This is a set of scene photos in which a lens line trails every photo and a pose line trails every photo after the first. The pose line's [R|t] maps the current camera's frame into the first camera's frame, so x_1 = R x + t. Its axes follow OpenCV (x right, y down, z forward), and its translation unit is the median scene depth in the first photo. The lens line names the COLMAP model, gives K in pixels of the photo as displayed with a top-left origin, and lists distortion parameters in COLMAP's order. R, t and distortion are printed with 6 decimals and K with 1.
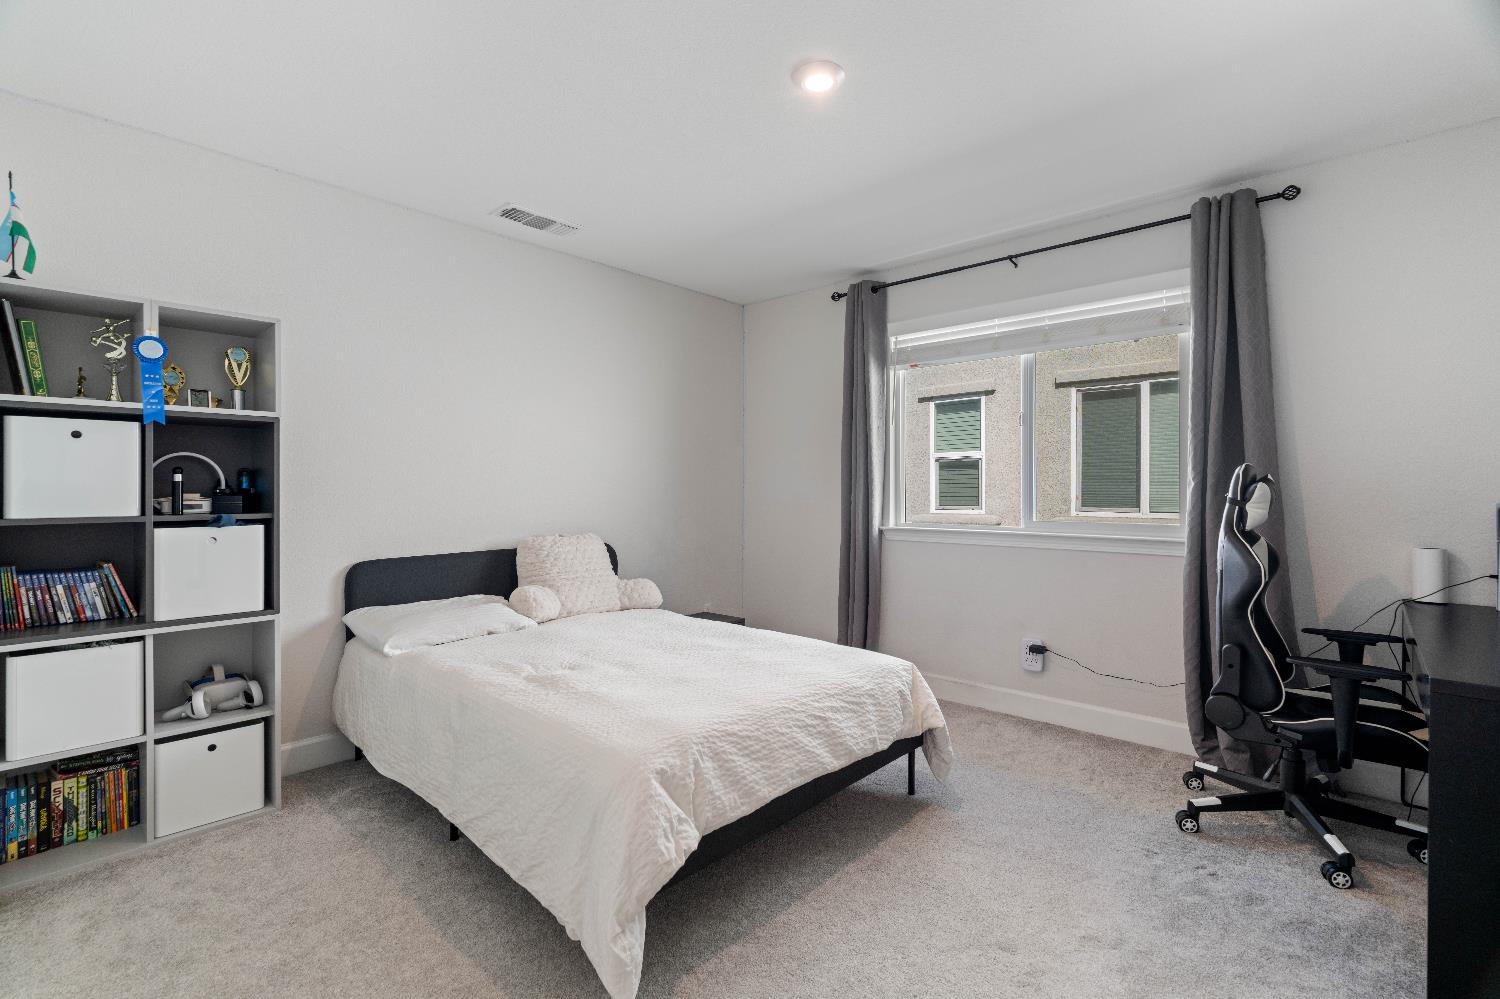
lens RADIAL K [[663.7, 0, 747.6], [0, 663.7, 530.4], [0, 0, 1]] dist [-0.001586, -0.000016]
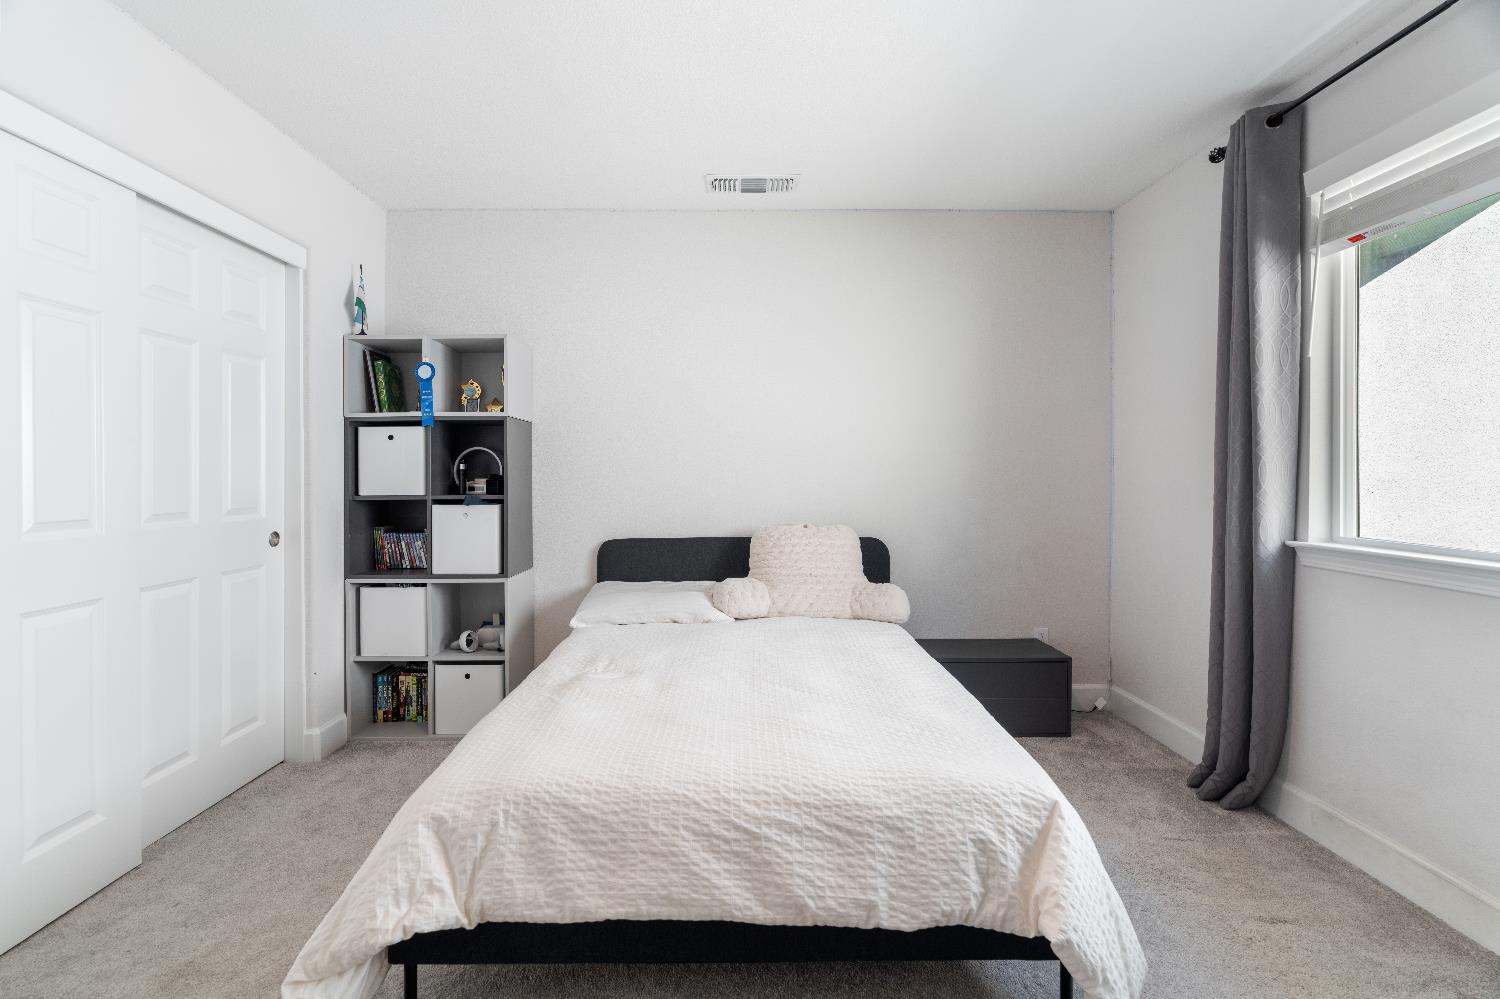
lens RADIAL K [[677.1, 0, 744.5], [0, 677.1, 508.8], [0, 0, 1]] dist [-0.003110, 0.000192]
pose [[0.692231, 0.036642, -0.720745, 0.536408], [-0.042414, 0.999050, 0.010055, -0.035219], [0.720429, 0.023609, 0.693127, 0.502709]]
